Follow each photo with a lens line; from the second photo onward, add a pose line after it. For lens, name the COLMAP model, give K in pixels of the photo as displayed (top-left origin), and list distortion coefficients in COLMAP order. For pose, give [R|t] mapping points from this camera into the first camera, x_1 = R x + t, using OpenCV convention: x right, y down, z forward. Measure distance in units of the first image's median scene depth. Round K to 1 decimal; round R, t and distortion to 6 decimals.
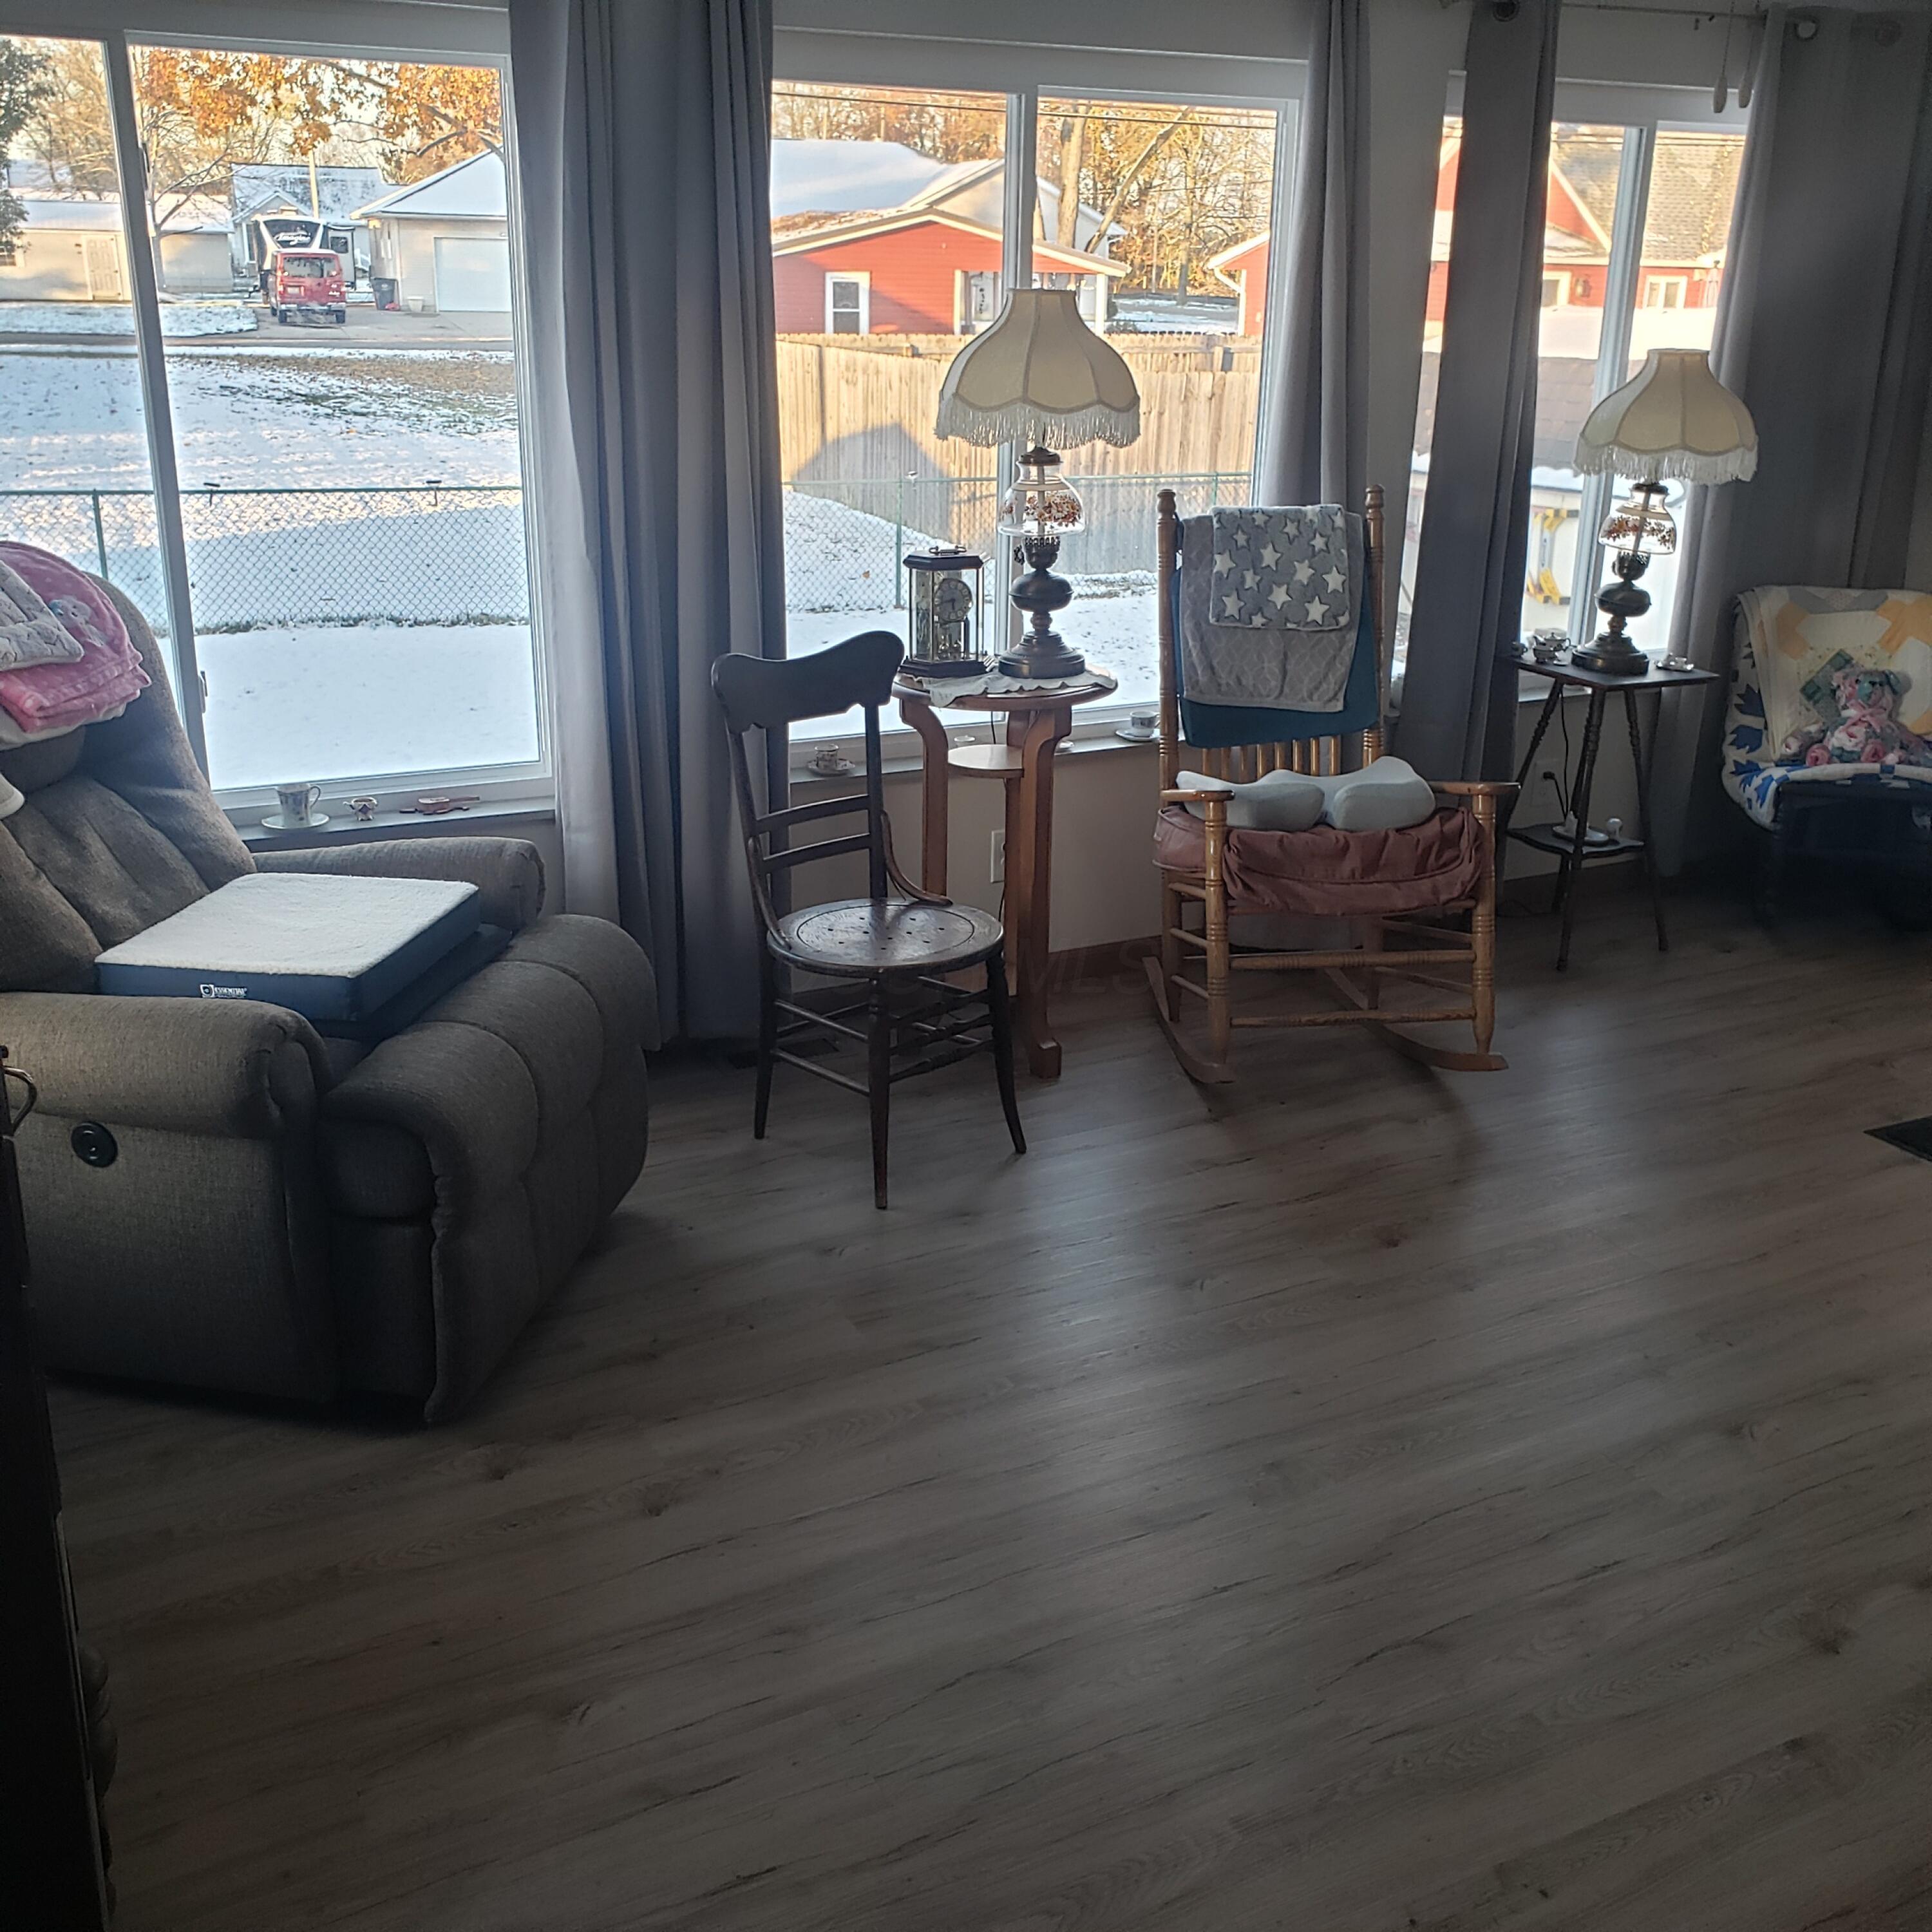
lens RADIAL K [[1951.4, 0, 965.1], [0, 1951.4, 988.6], [0, 0, 1]] dist [0.120957, -0.176271]
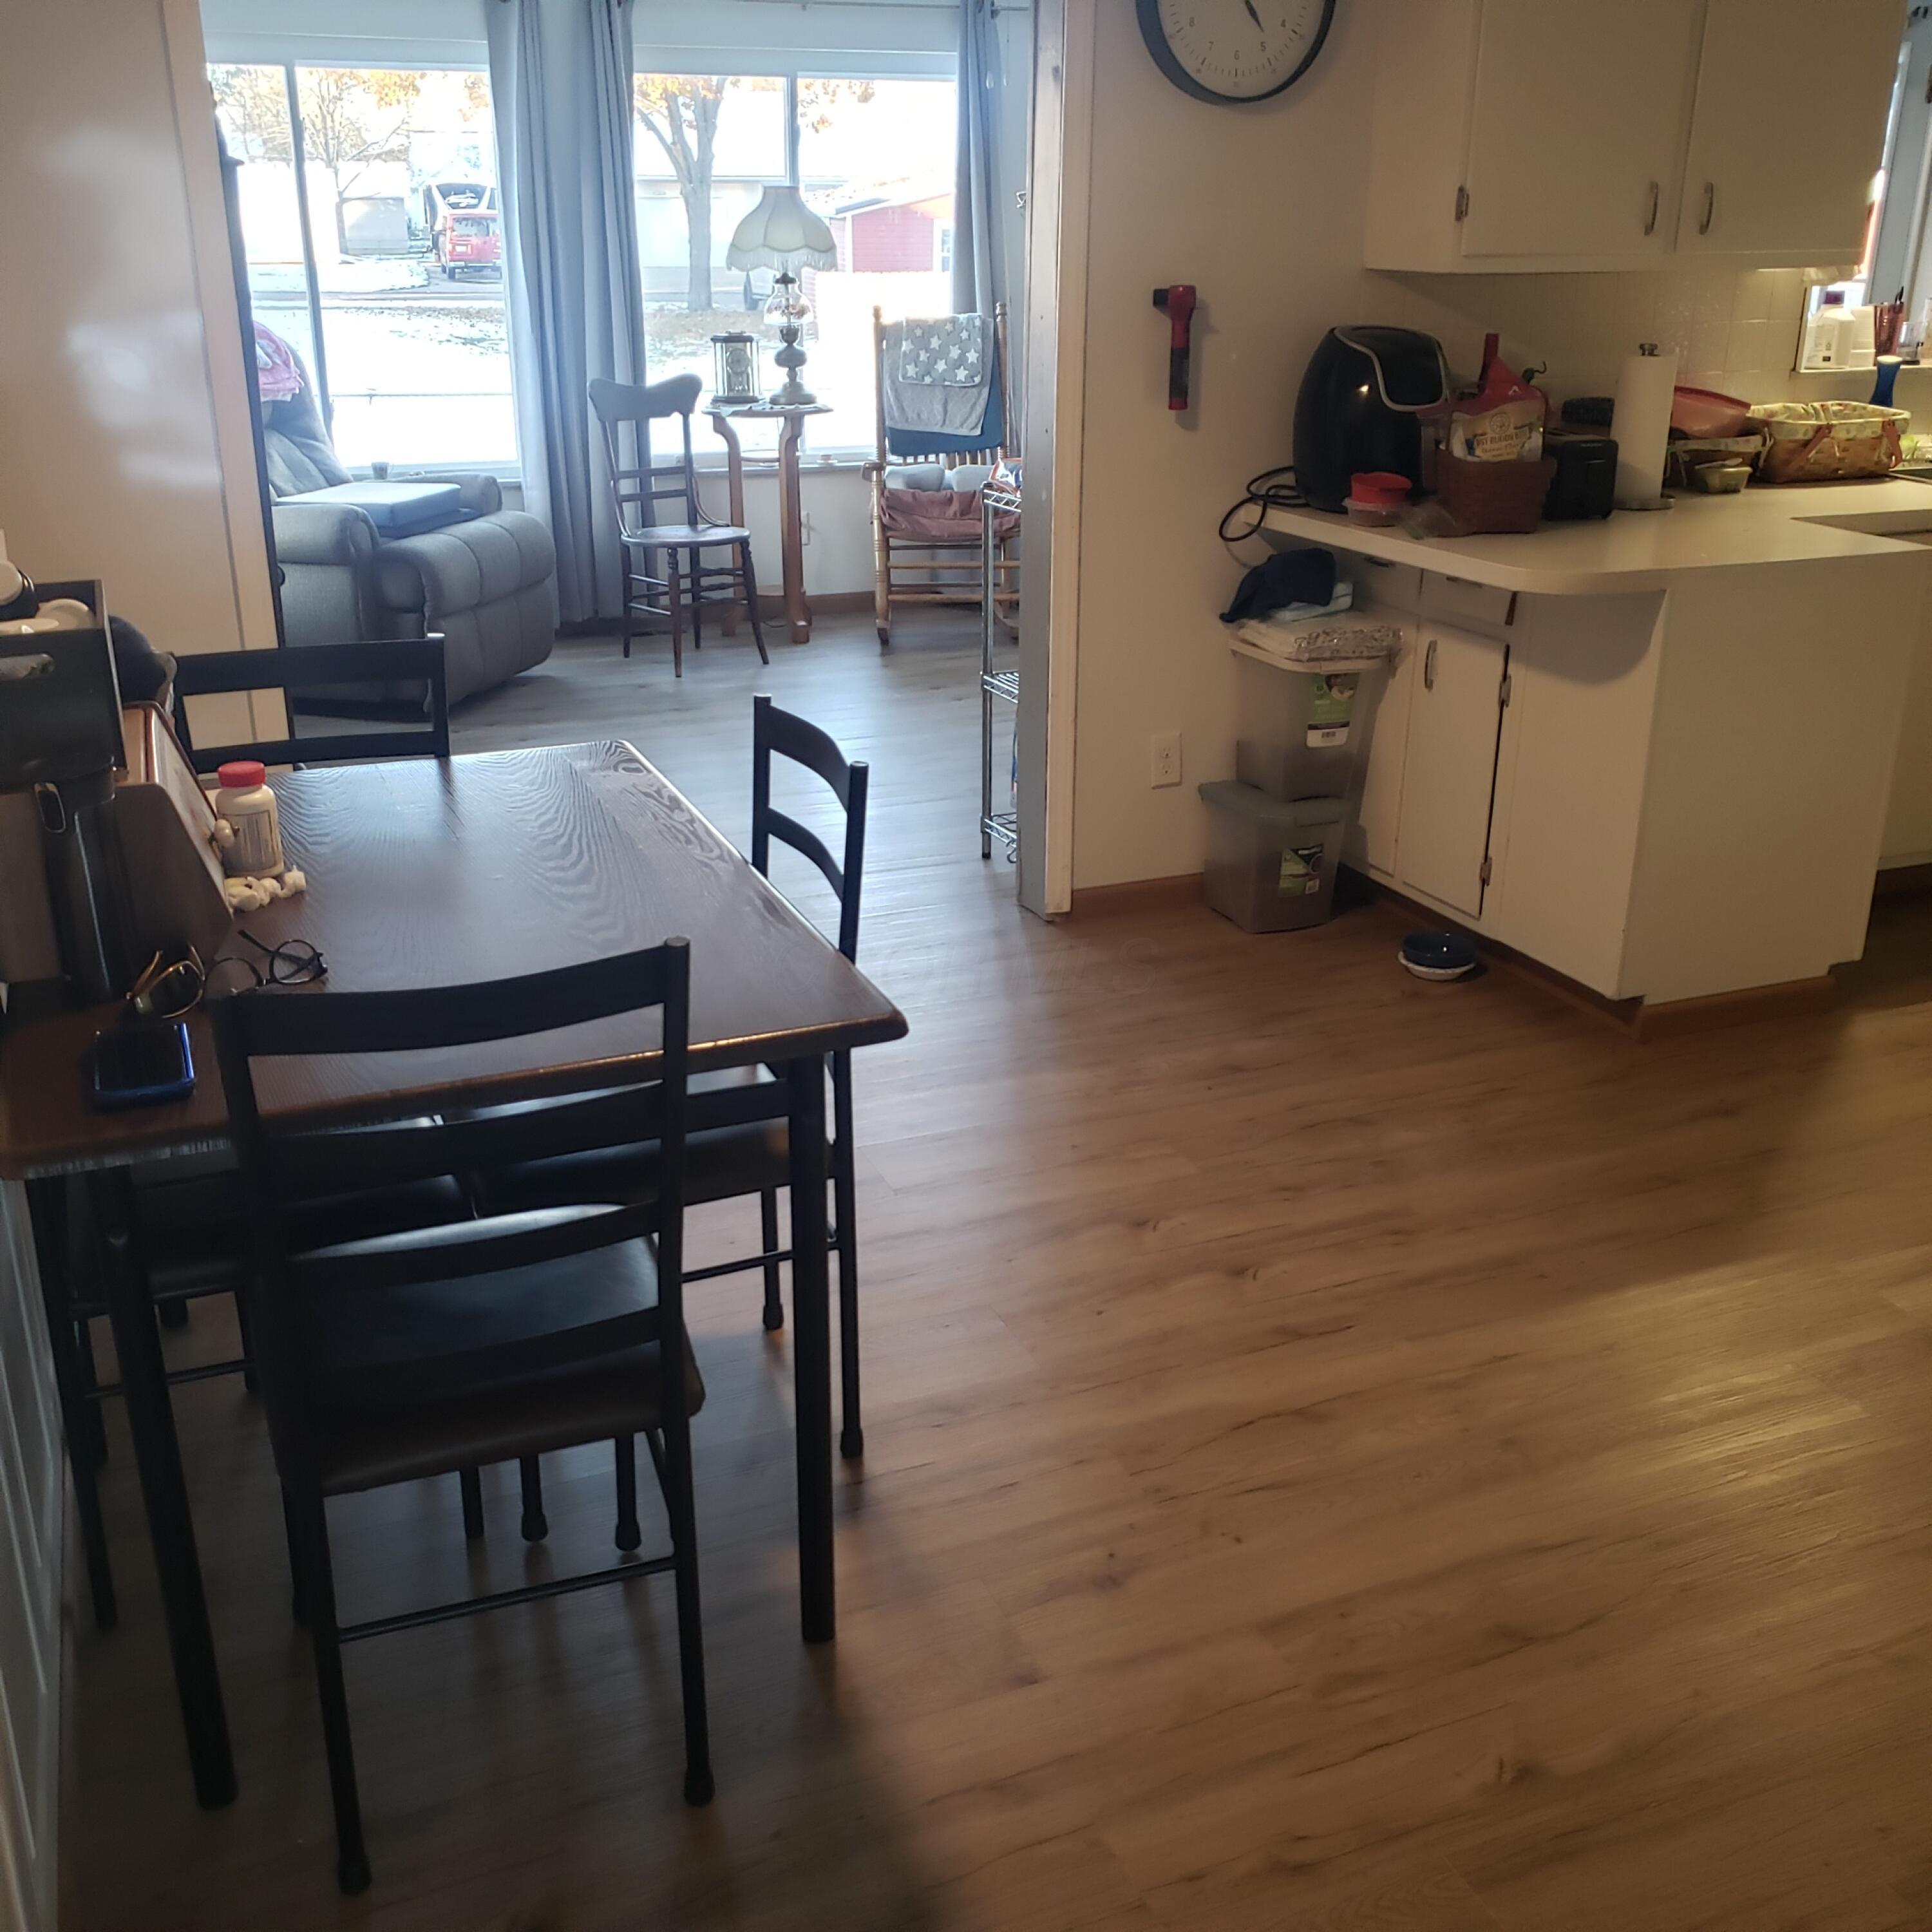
lens RADIAL K [[1919.7, 0, 957.2], [0, 1919.7, 951.8], [0, 0, 1]] dist [0.152424, -0.310669]
pose [[0.996930, 0.012946, -0.077214, 0.313131], [-0.012222, 0.999877, 0.009836, 0.299265], [0.077332, -0.008862, 0.996966, -0.707907]]
